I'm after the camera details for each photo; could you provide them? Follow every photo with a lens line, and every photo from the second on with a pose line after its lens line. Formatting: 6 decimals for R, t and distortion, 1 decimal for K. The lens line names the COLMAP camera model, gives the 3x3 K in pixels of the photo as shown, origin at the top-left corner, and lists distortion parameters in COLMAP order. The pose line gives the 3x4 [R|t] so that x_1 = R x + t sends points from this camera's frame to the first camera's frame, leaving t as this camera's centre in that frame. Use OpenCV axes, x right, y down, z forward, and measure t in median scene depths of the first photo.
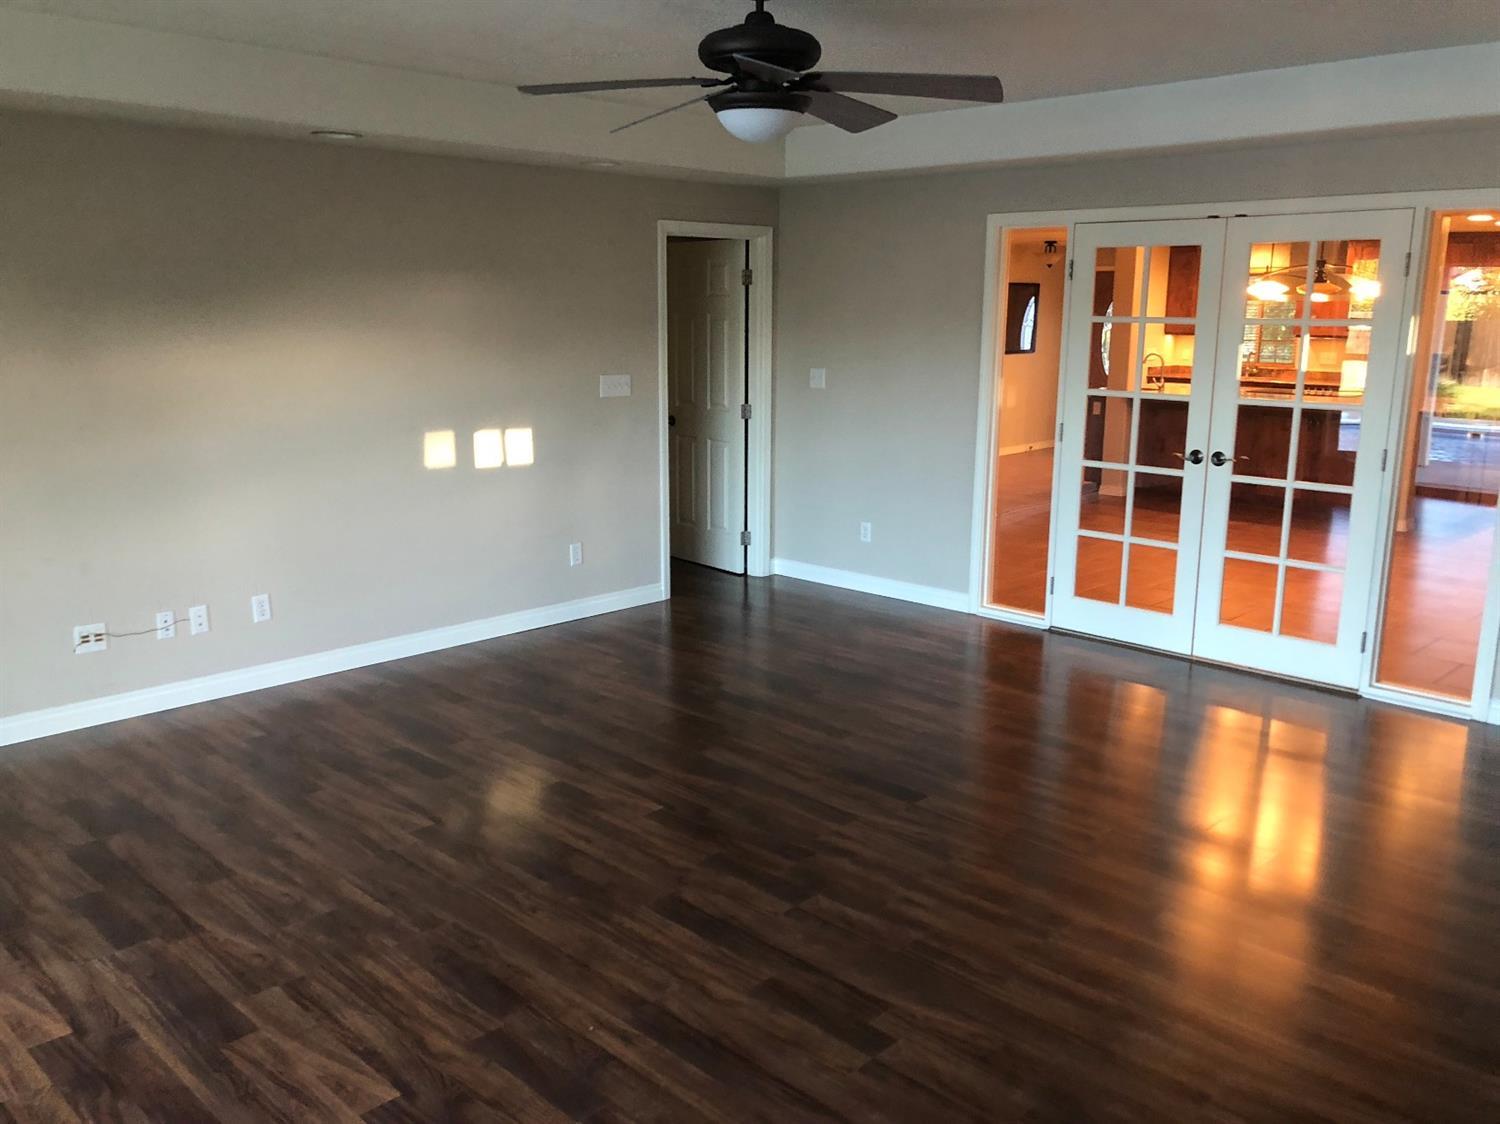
lens RADIAL K [[1240.1, 0, 750.0], [0, 1240.1, 562.0], [0, 0, 1]] dist [0.042974, -0.079995]
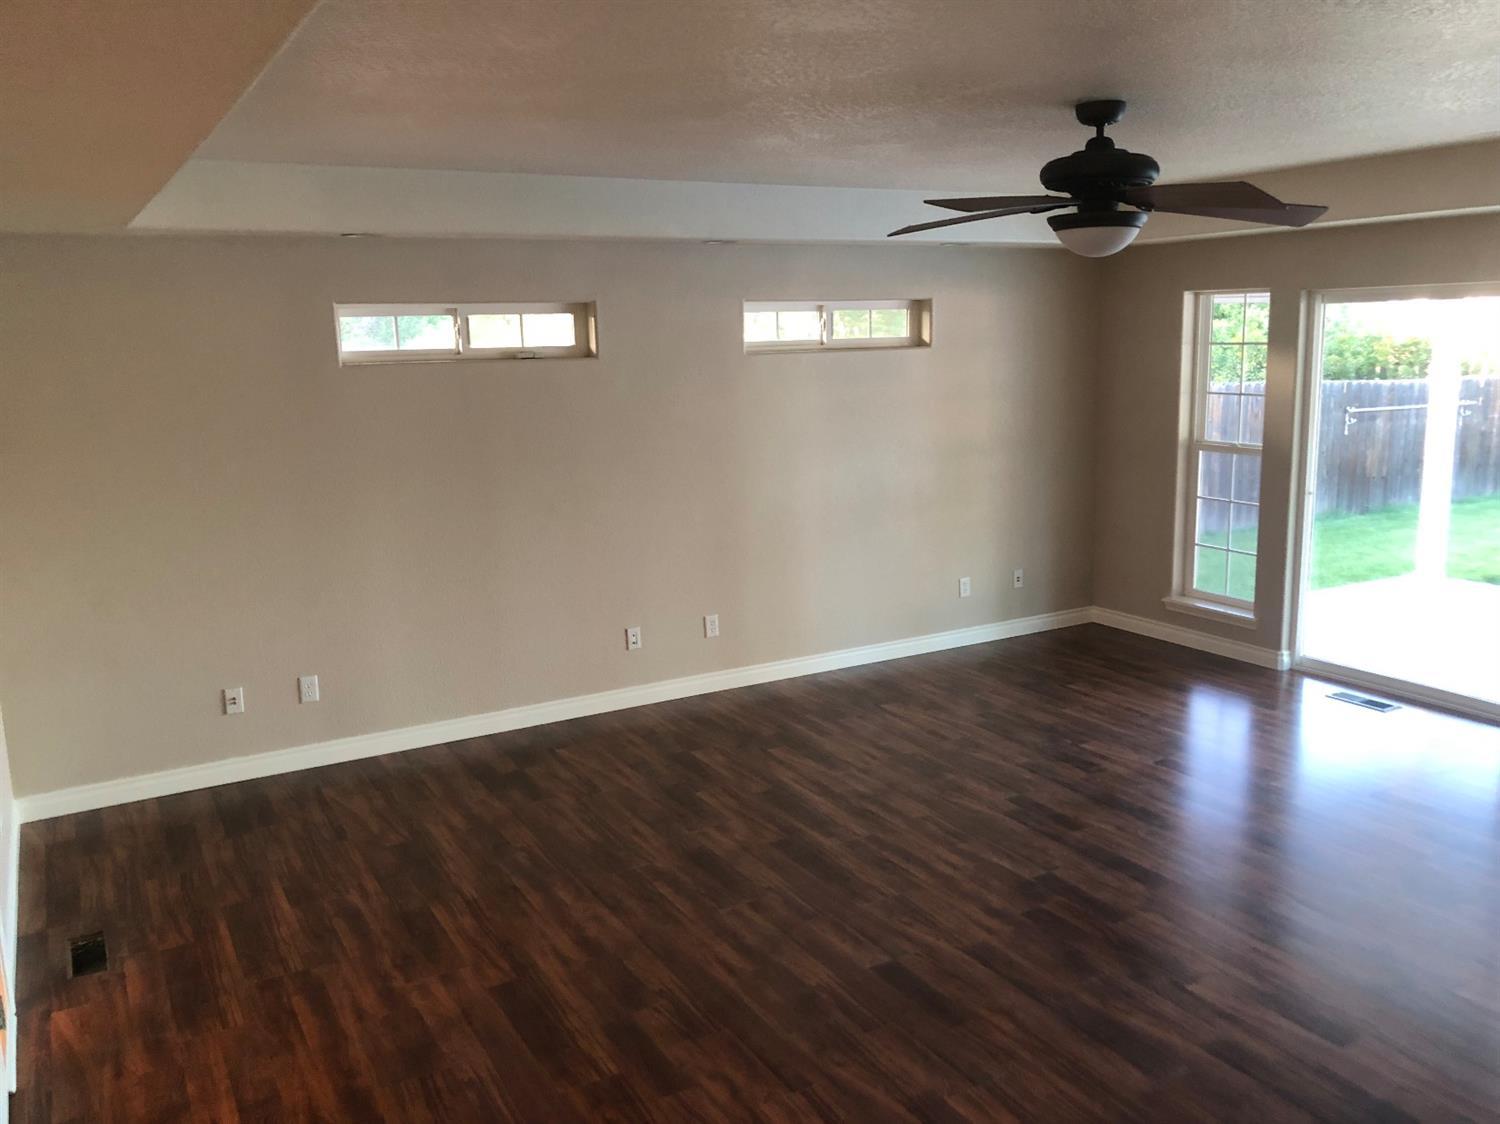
lens RADIAL K [[1240.1, 0, 750.0], [0, 1240.1, 562.0], [0, 0, 1]] dist [0.042974, -0.079995]
pose [[-0.959628, -0.031302, 0.279524, -0.014012], [0.081484, 0.920233, 0.382795, -0.504509], [-0.269209, 0.390118, -0.880531, 2.030857]]
